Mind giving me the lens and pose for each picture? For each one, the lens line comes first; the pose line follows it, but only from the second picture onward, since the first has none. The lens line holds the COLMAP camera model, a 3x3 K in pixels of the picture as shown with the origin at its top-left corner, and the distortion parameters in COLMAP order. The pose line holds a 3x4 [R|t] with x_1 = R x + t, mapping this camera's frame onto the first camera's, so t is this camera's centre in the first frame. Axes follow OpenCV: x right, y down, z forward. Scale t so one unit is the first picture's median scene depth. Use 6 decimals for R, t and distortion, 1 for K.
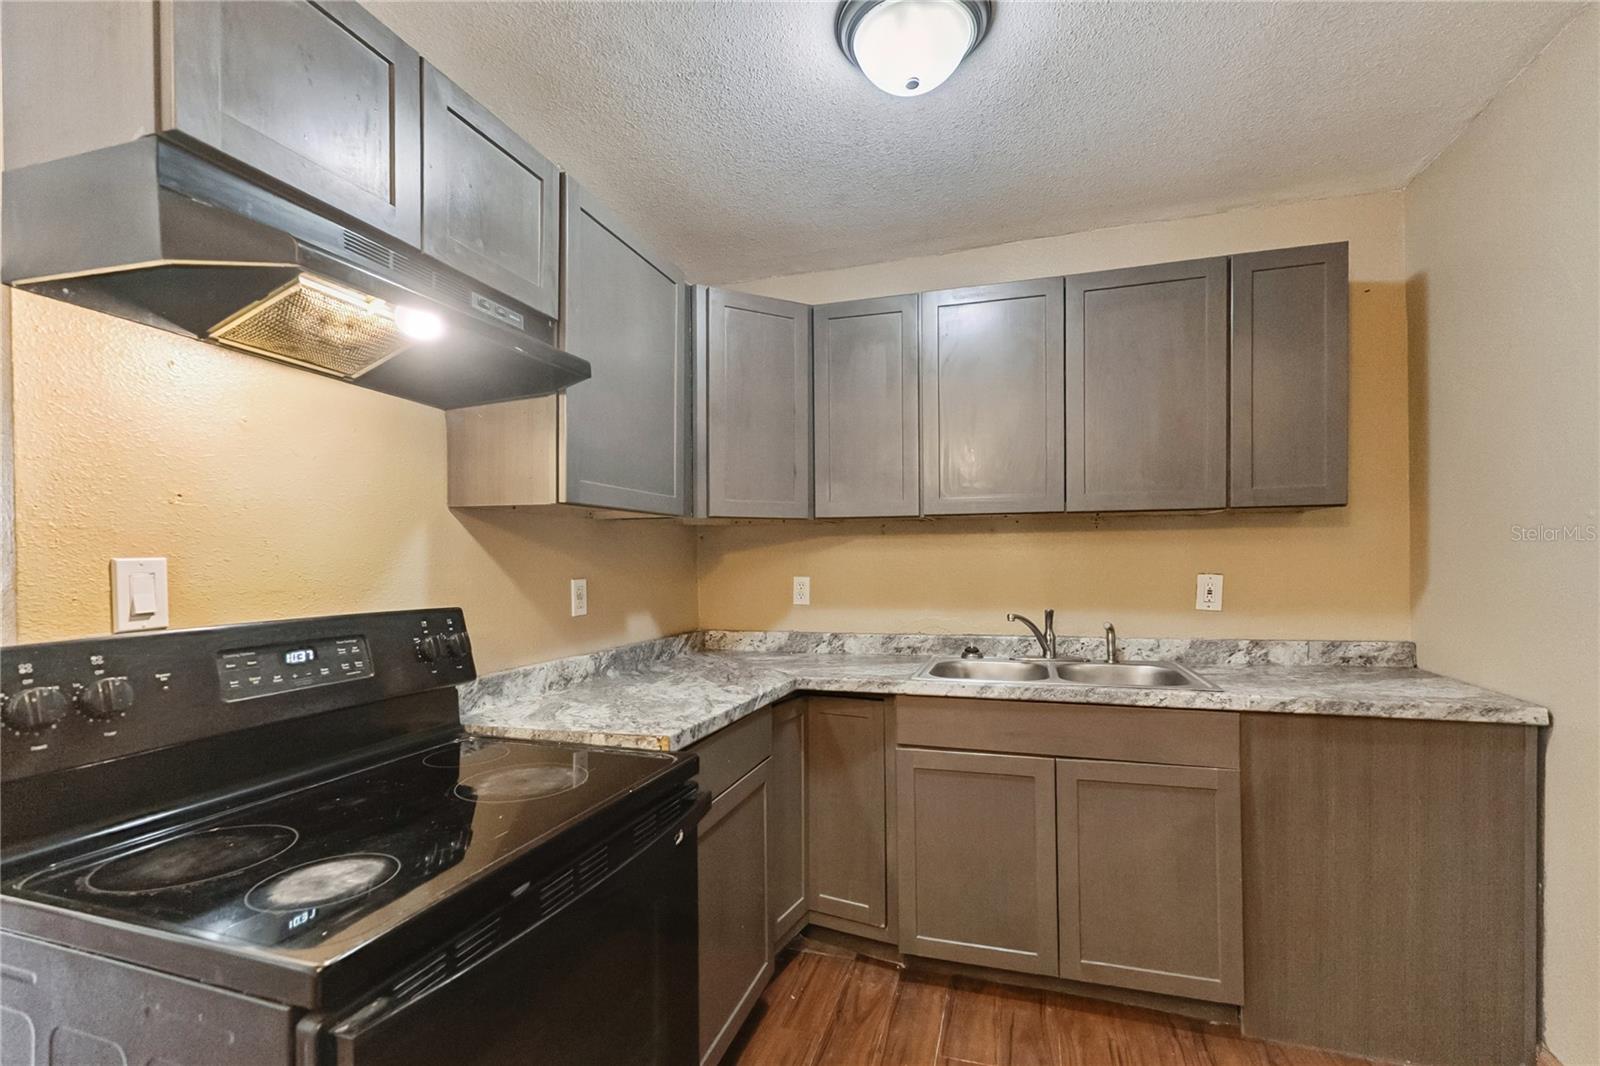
lens RADIAL K [[691.5, 0, 839.6], [0, 691.5, 560.4], [0, 0, 1]] dist [0.008016, -0.000397]
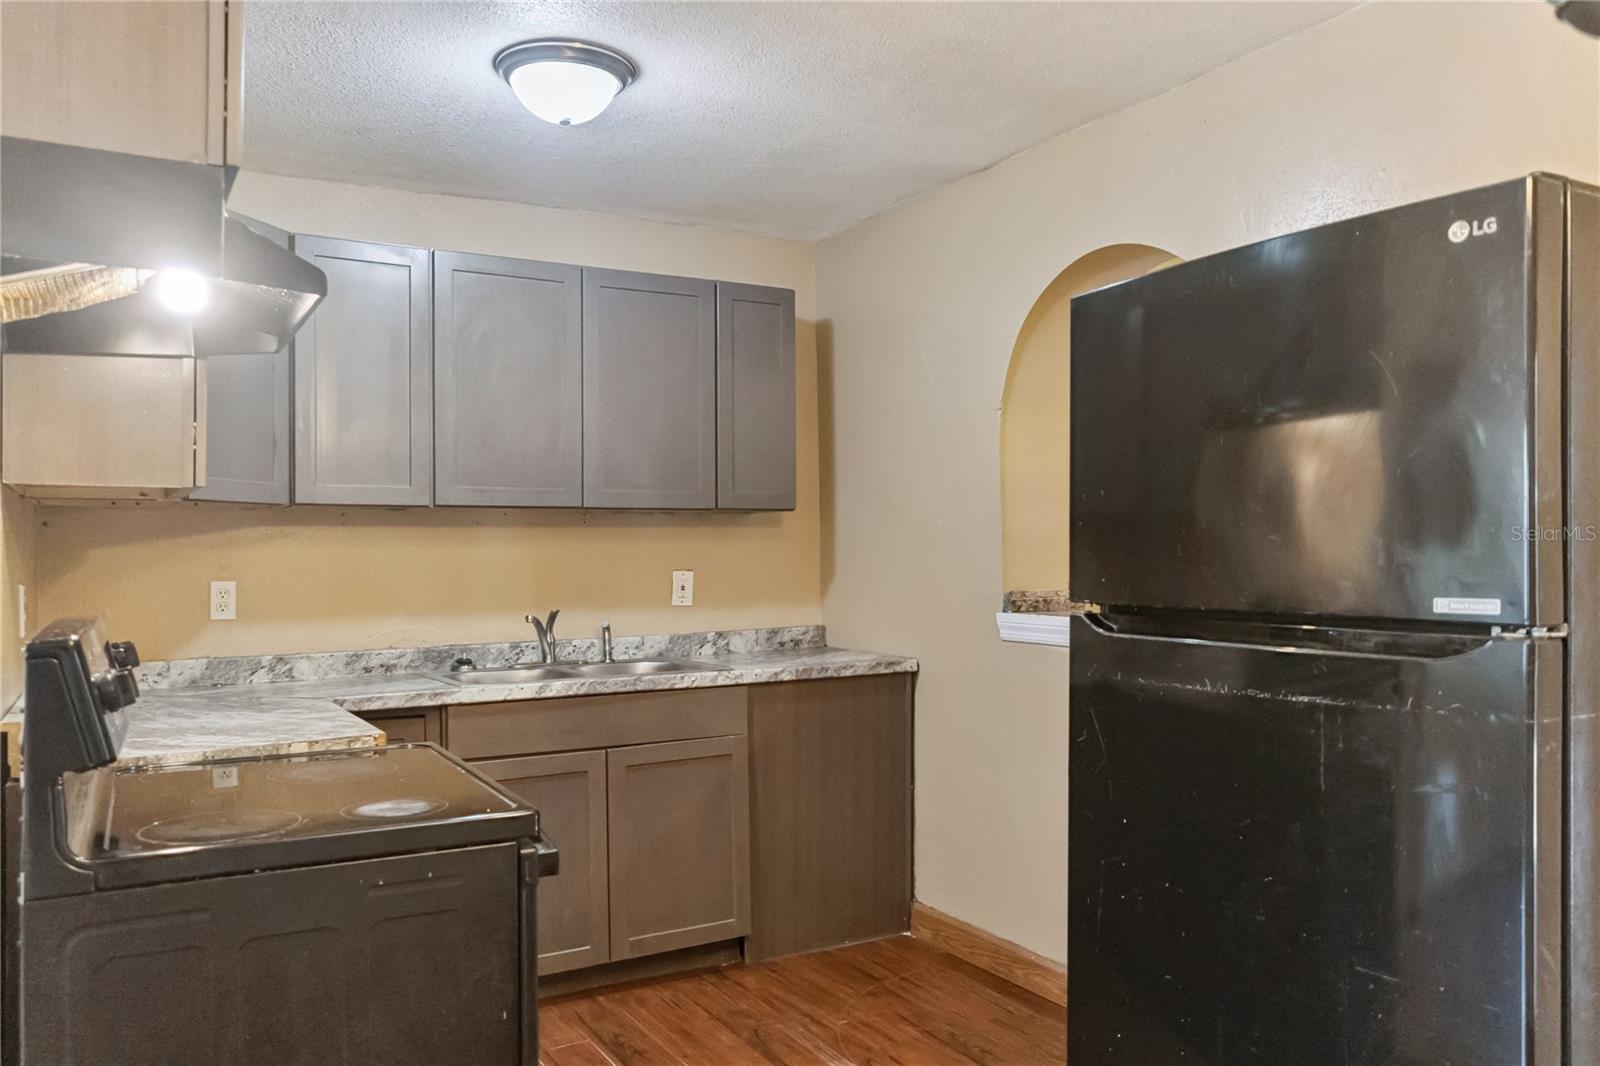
lens RADIAL K [[1245.7, 0, 798.6], [0, 1245.7, 537.3], [0, 0, 1]] dist [-0.014418, -0.005469]
pose [[0.682445, 0.011034, 0.730854, -0.775964], [0.007092, 0.999739, -0.021716, 0.013173], [-0.730903, 0.020003, 0.682188, -0.432070]]
